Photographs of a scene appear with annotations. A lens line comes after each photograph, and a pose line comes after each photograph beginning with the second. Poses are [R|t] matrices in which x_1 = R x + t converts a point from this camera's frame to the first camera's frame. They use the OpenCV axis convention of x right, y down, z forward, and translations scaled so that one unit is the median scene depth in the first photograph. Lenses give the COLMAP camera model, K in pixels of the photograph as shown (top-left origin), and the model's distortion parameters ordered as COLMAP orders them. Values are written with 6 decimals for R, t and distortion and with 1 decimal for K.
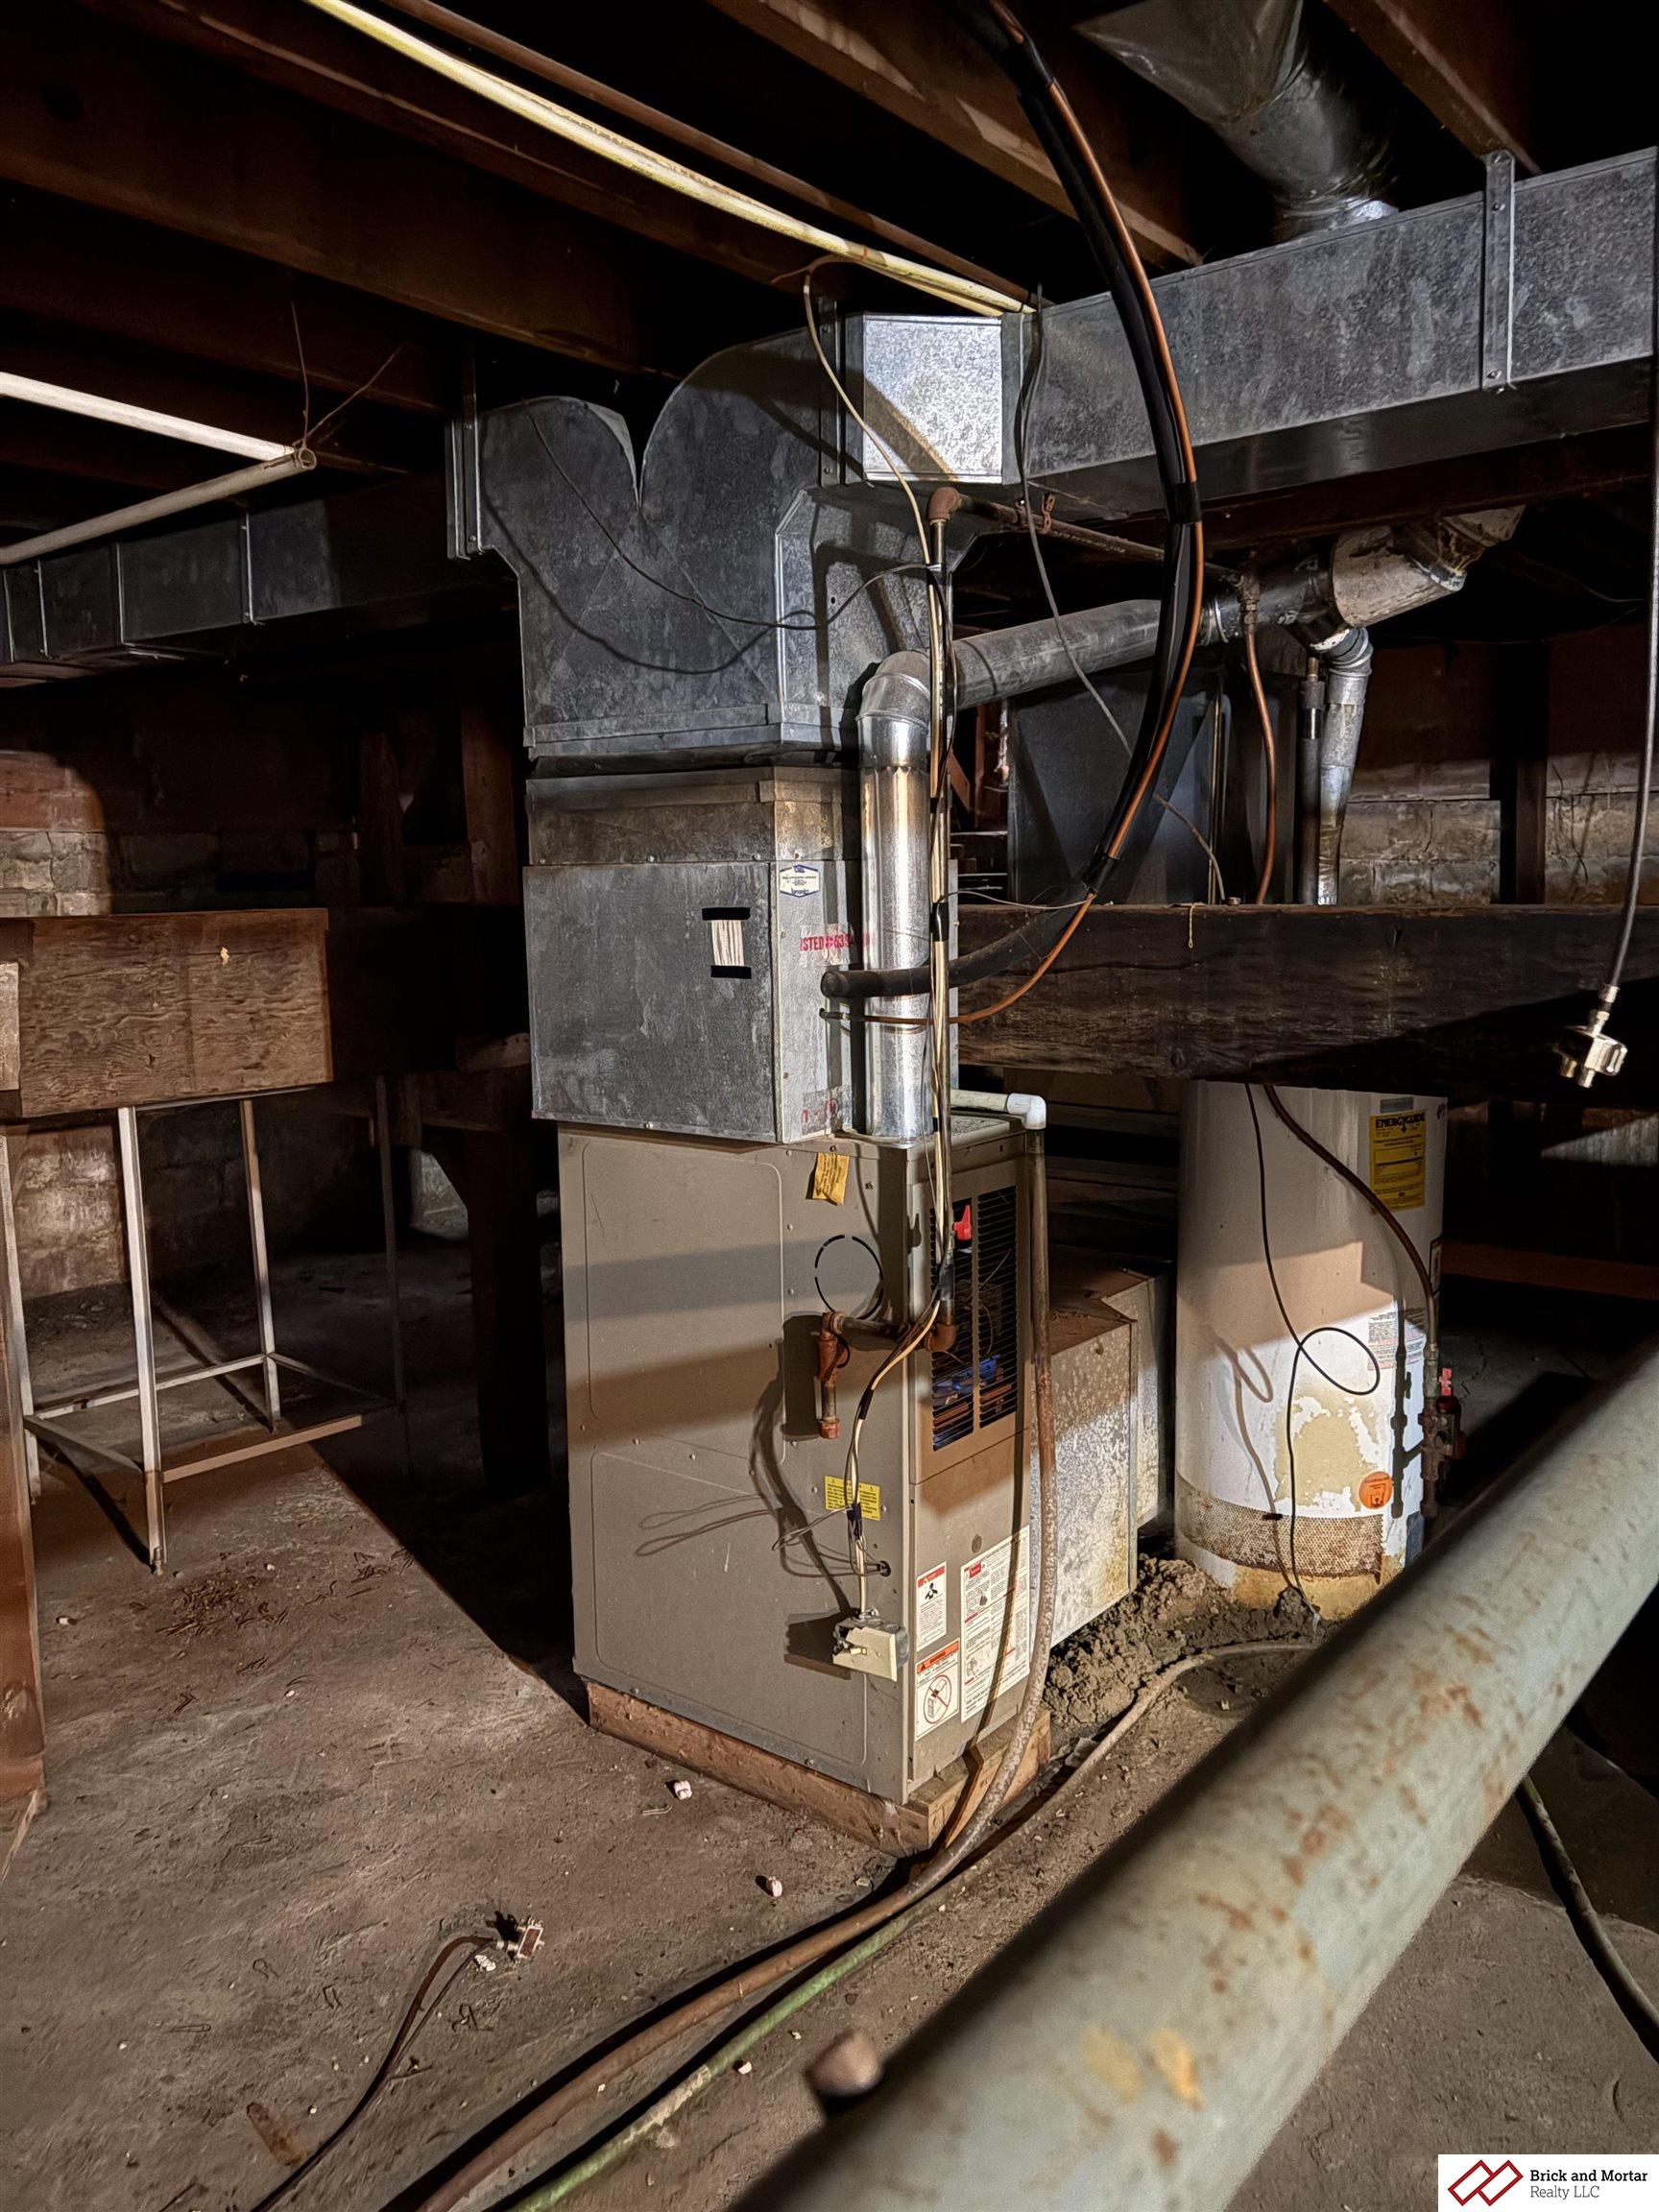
lens RADIAL K [[1657.3, 0, 833.5], [0, 1657.3, 1096.9], [0, 0, 1]] dist [0.026619, 0.001700]
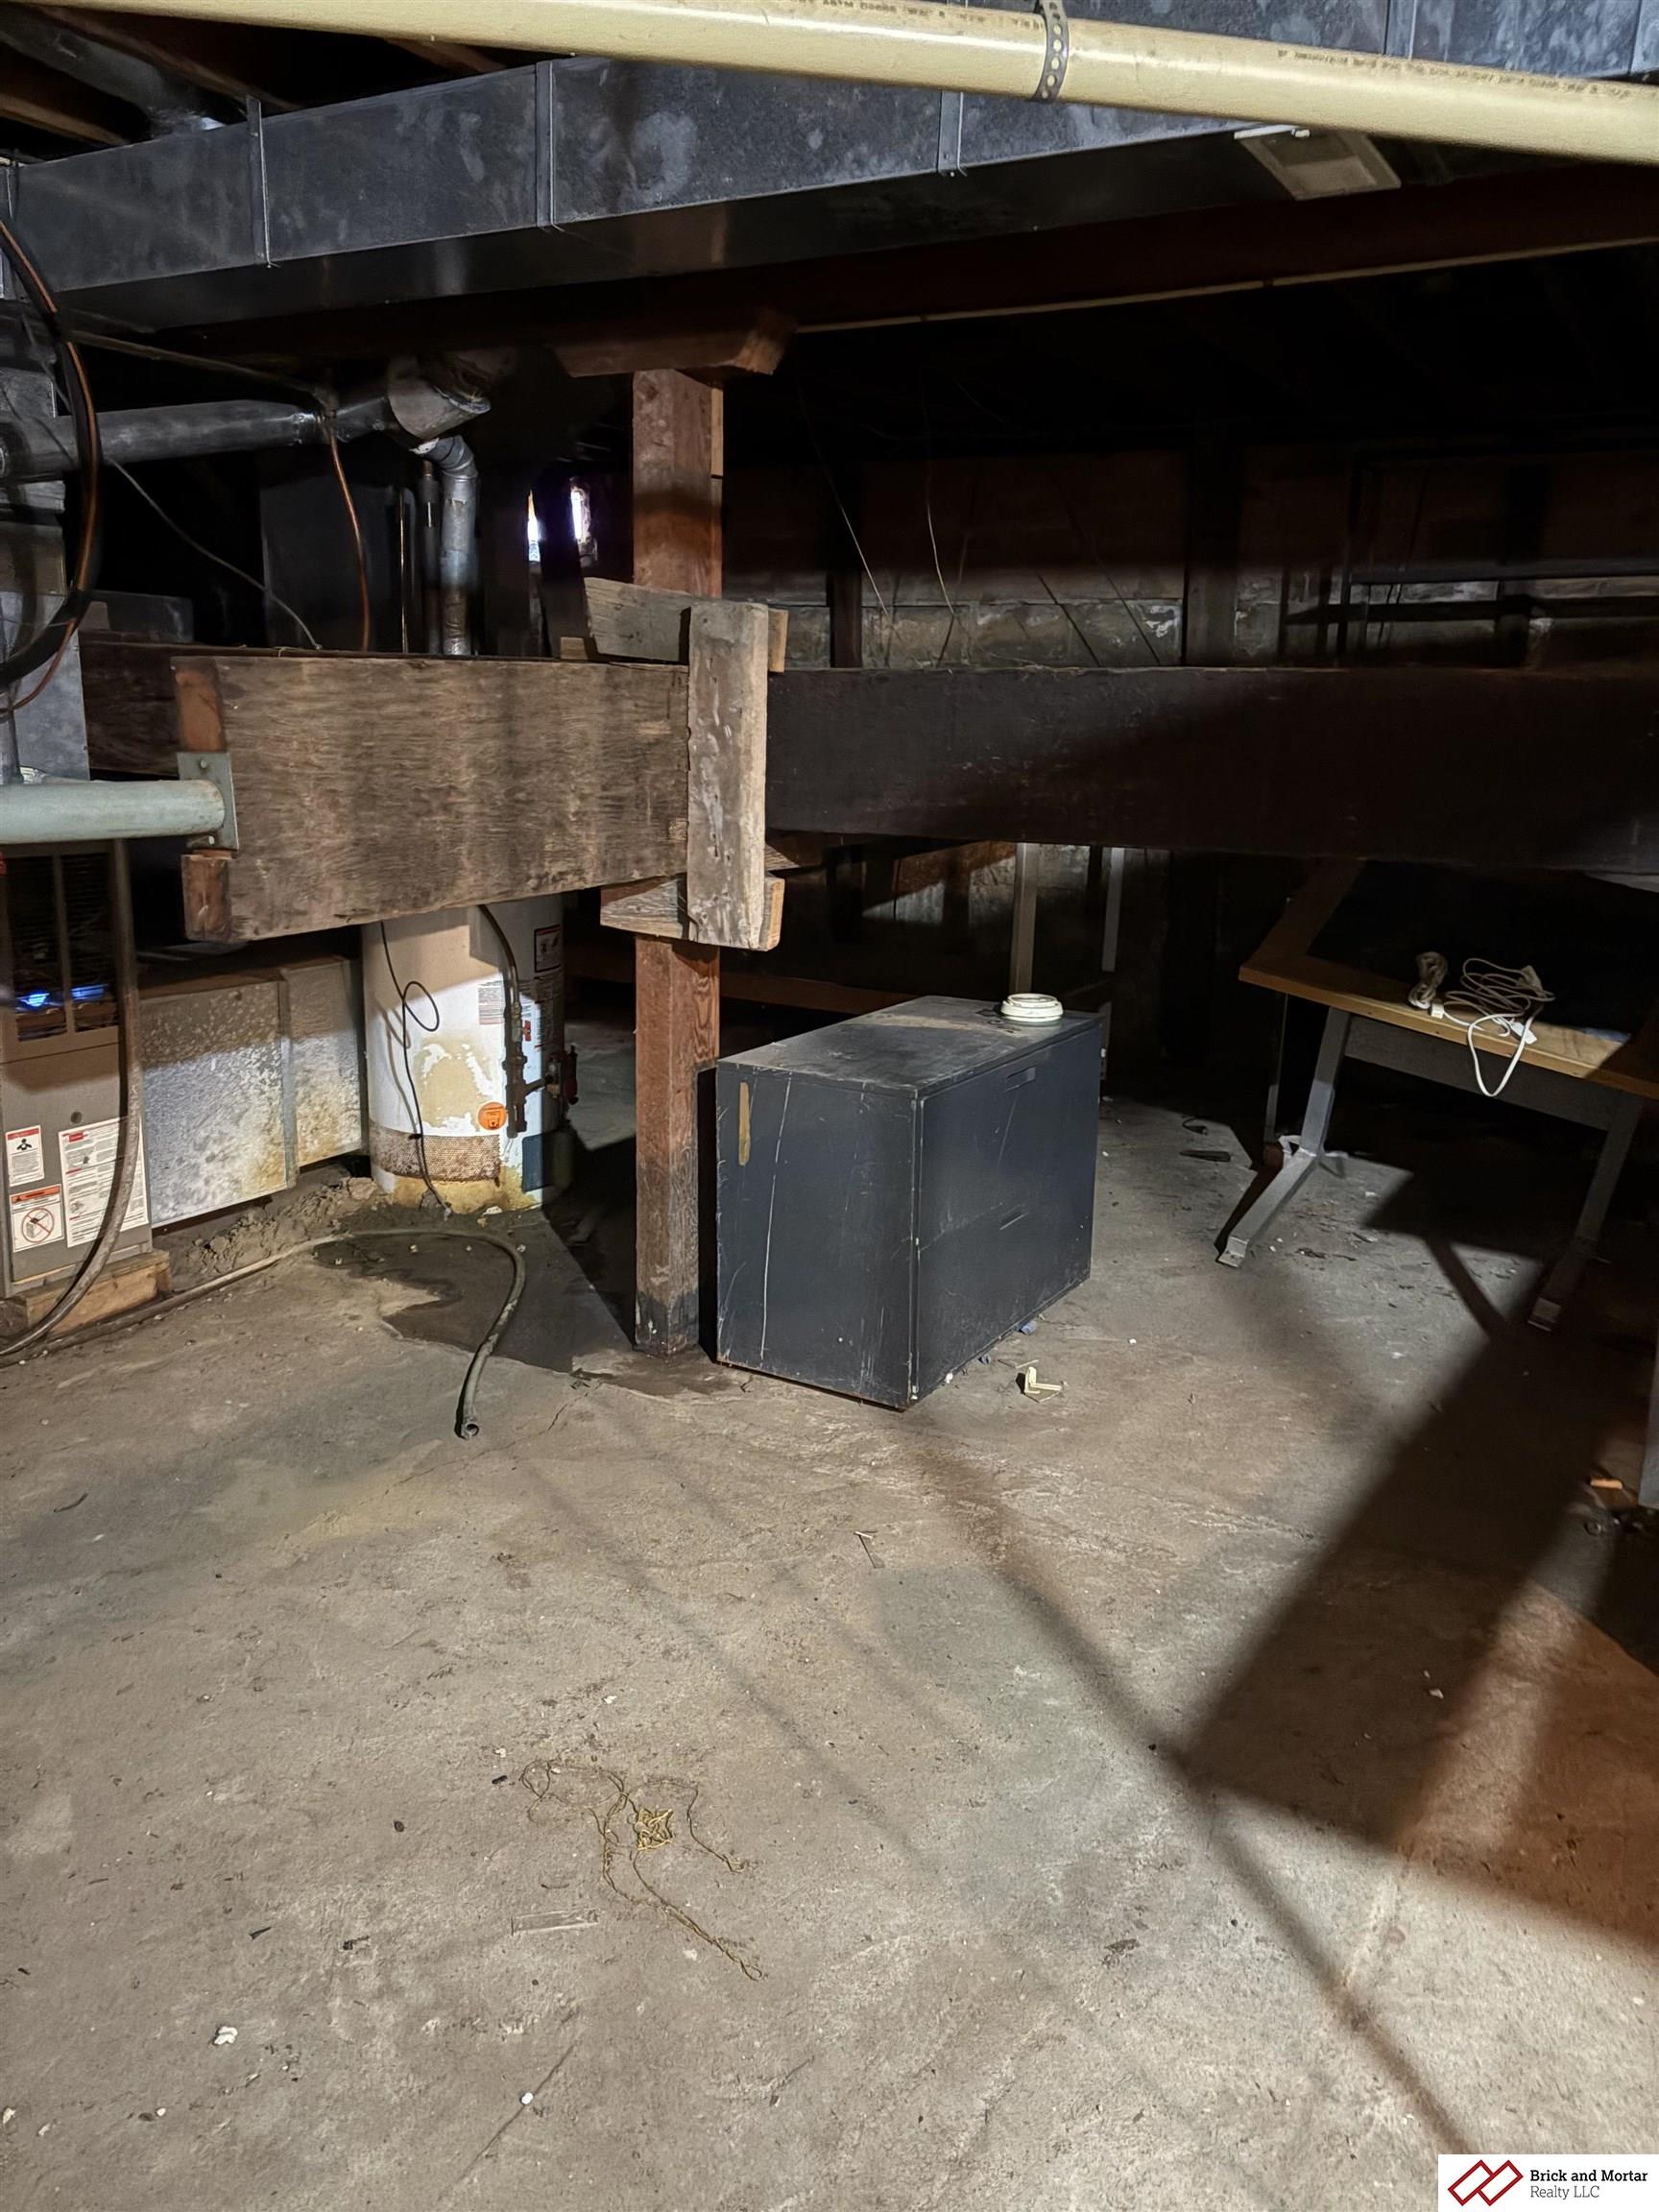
lens RADIAL K [[1657.3, 0, 825.5], [0, 1657.3, 1112.6], [0, 0, 1]] dist [0.026619, 0.001700]
pose [[0.986095, 0.007429, 0.166017, 0.376822], [-0.026897, 0.992963, 0.115328, 0.074878], [-0.163992, -0.118190, 0.979356, -0.350322]]
